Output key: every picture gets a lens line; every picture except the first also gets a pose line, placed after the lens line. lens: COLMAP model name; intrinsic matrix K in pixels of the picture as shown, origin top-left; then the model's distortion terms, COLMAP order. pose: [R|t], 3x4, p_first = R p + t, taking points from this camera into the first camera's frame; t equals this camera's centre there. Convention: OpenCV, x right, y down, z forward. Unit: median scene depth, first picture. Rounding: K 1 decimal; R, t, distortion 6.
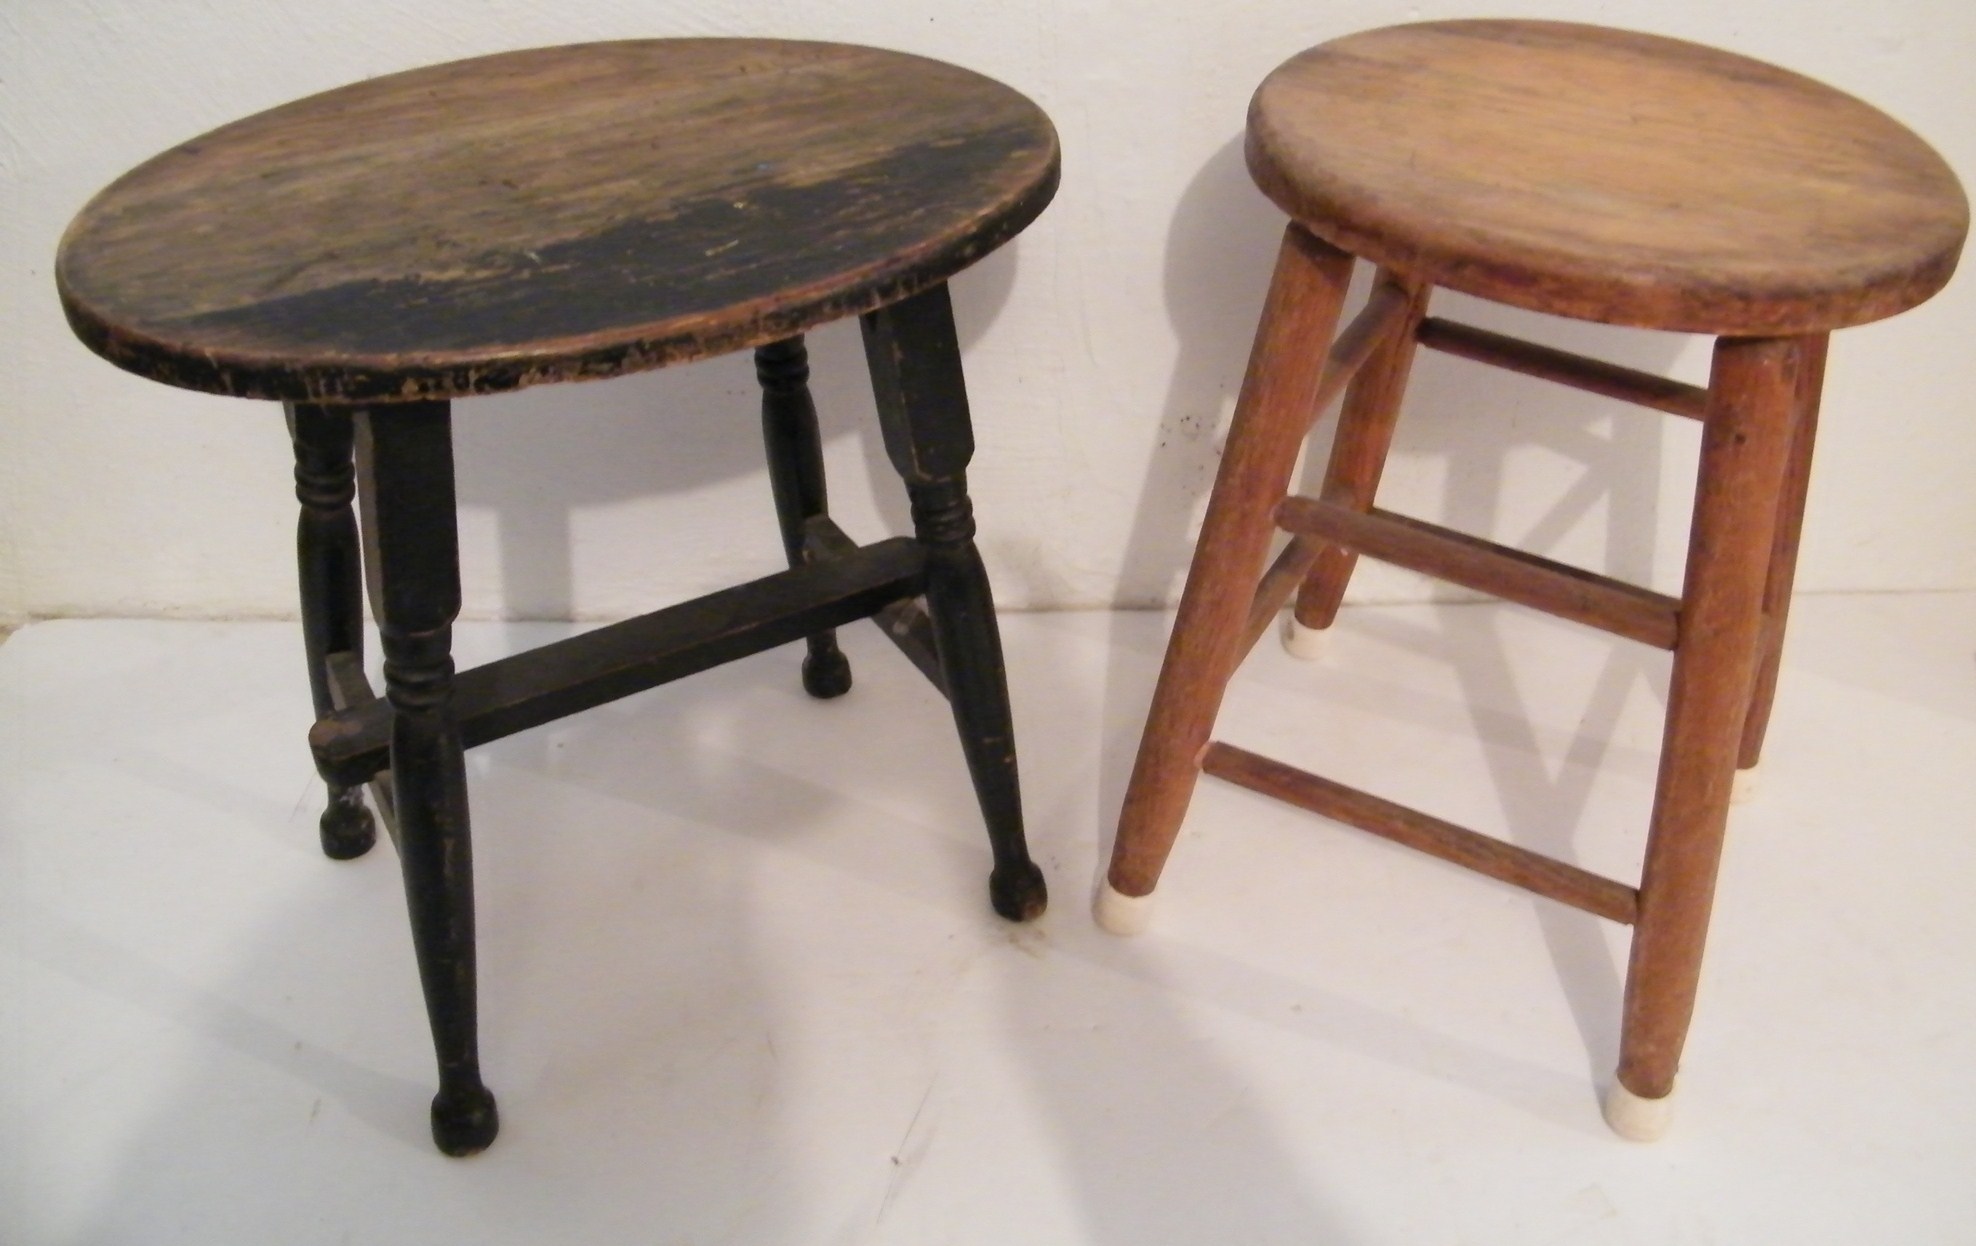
lens RADIAL K [[1644.7, 0, 1038.9], [0, 1644.7, 536.6], [0, 0, 1]] dist [-0.172069, 0.109822]
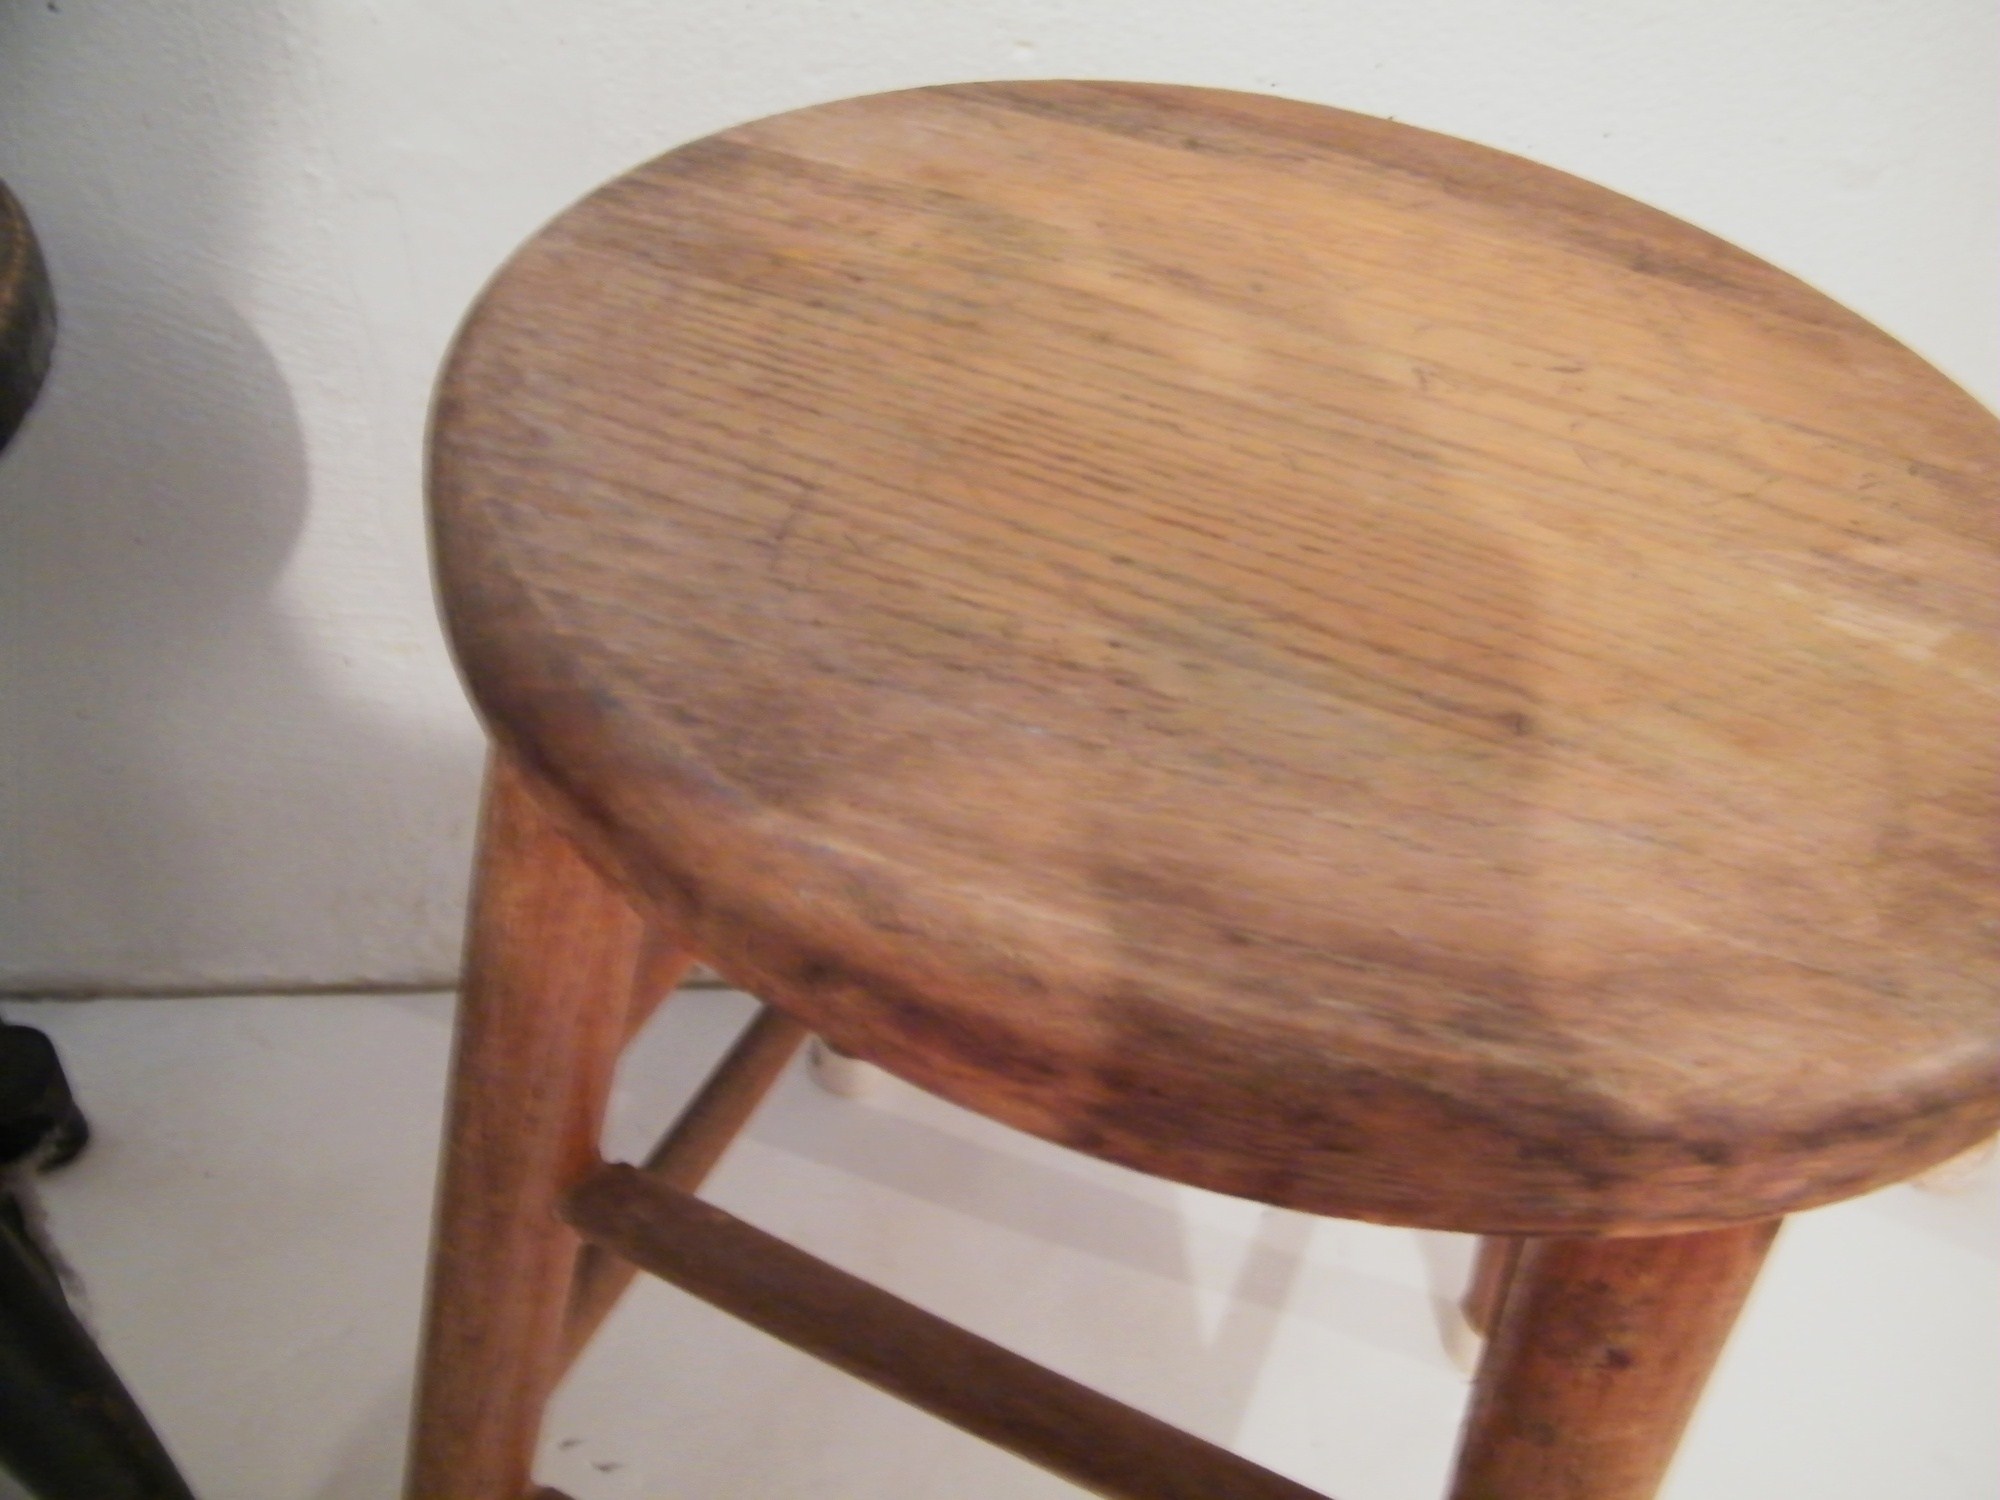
lens RADIAL K [[1647.1, 0, 1044.5], [0, 1647.1, 719.7], [0, 0, 1]] dist [-0.180417, 0.126075]
pose [[0.988286, 0.027449, 0.150126, 0.209059], [-0.043933, 0.993222, 0.107609, -0.206991], [-0.146155, -0.112944, 0.982793, 0.571010]]
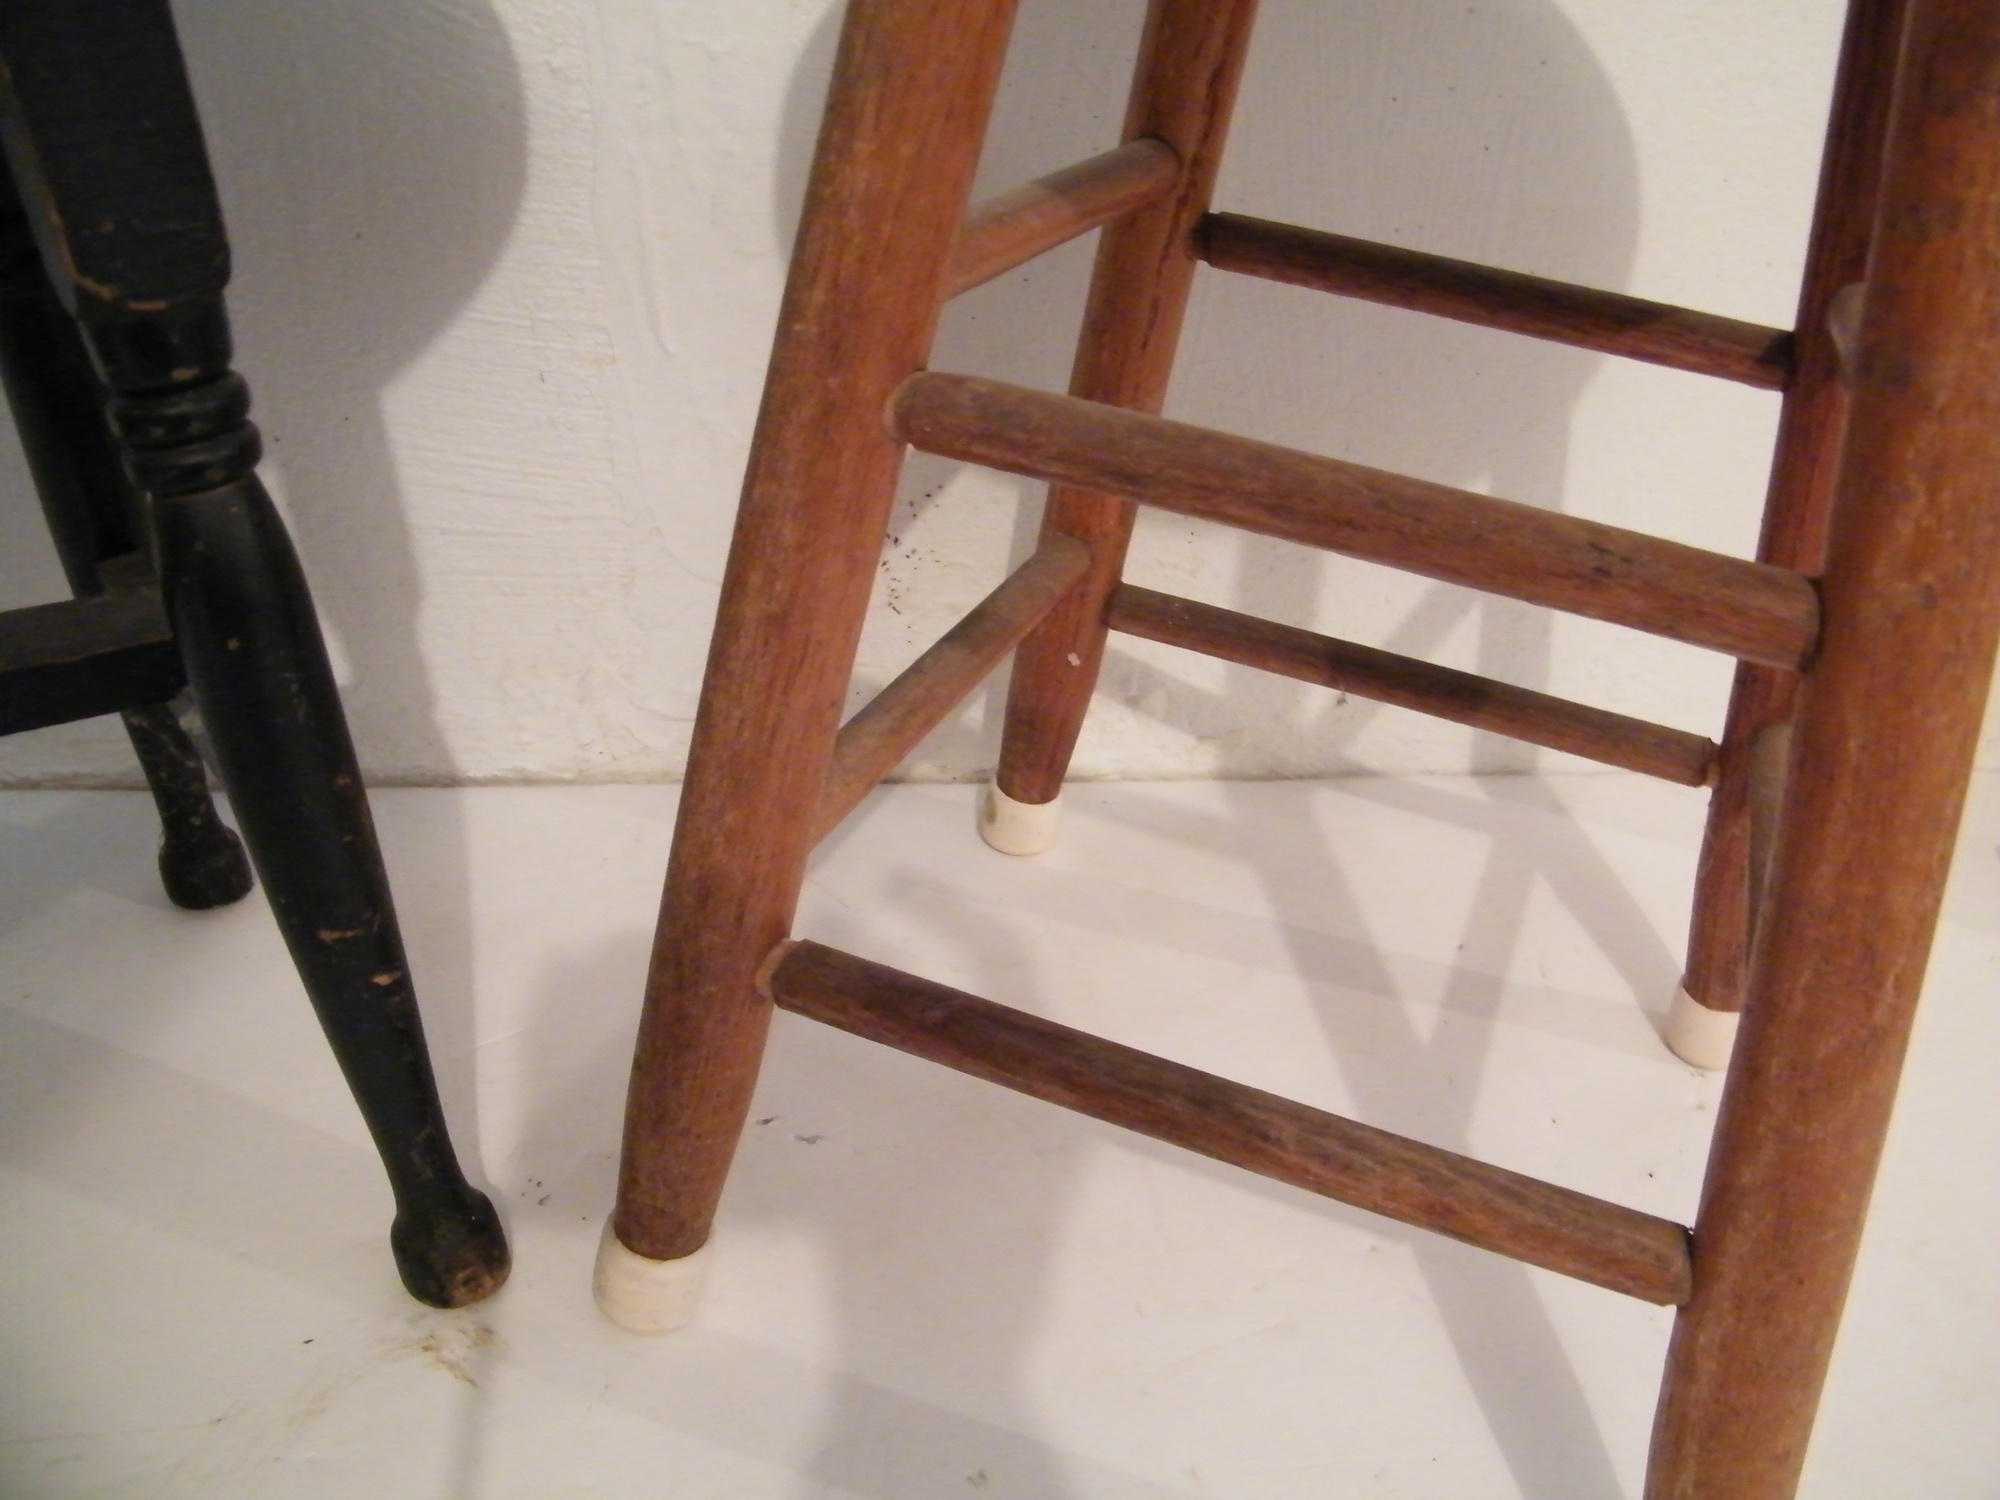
lens RADIAL K [[1647.1, 0, 1038.3], [0, 1647.1, 726.9], [0, 0, 1]] dist [-0.180417, 0.126075]
pose [[0.989600, 0.010178, 0.143489, 0.120893], [0.001251, 0.996847, -0.079340, 0.112539], [-0.143844, 0.078695, 0.986466, 0.565725]]
